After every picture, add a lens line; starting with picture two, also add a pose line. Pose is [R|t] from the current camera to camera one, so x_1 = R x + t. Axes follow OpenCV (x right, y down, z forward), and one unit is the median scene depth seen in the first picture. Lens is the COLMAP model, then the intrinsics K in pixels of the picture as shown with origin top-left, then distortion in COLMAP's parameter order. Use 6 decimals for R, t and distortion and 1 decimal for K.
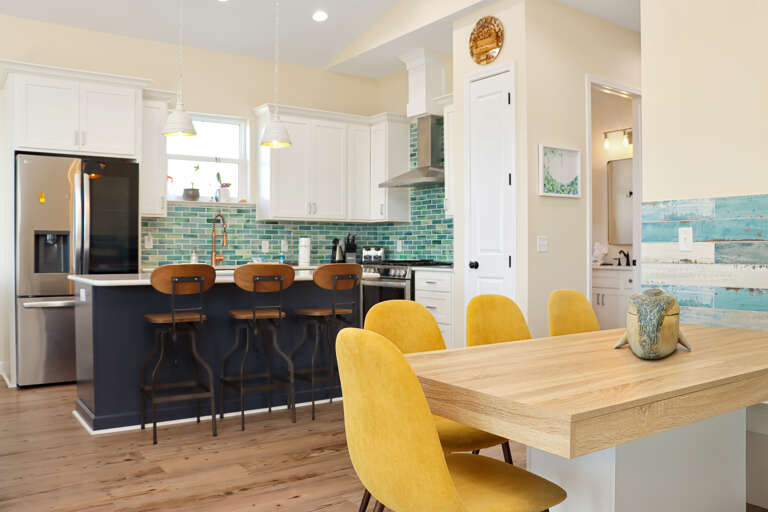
lens RADIAL K [[656.2, 0, 383.4], [0, 656.2, 254.9], [0, 0, 1]] dist [-0.105132, 0.003378]
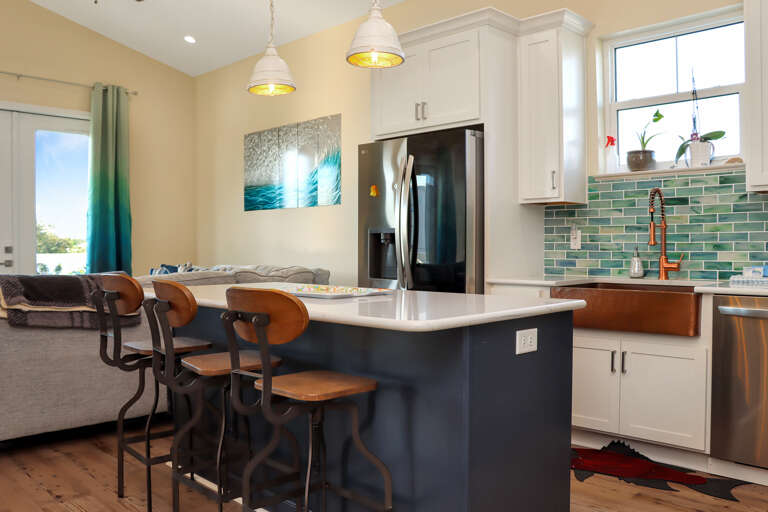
lens RADIAL K [[656.2, 0, 383.6], [0, 656.2, 254.2], [0, 0, 1]] dist [-0.105132, 0.003378]
pose [[0.177342, 0.009746, -0.984101, 0.260633], [-0.005412, 0.999946, 0.008928, -0.009024], [0.984134, 0.003742, 0.177385, 0.650637]]
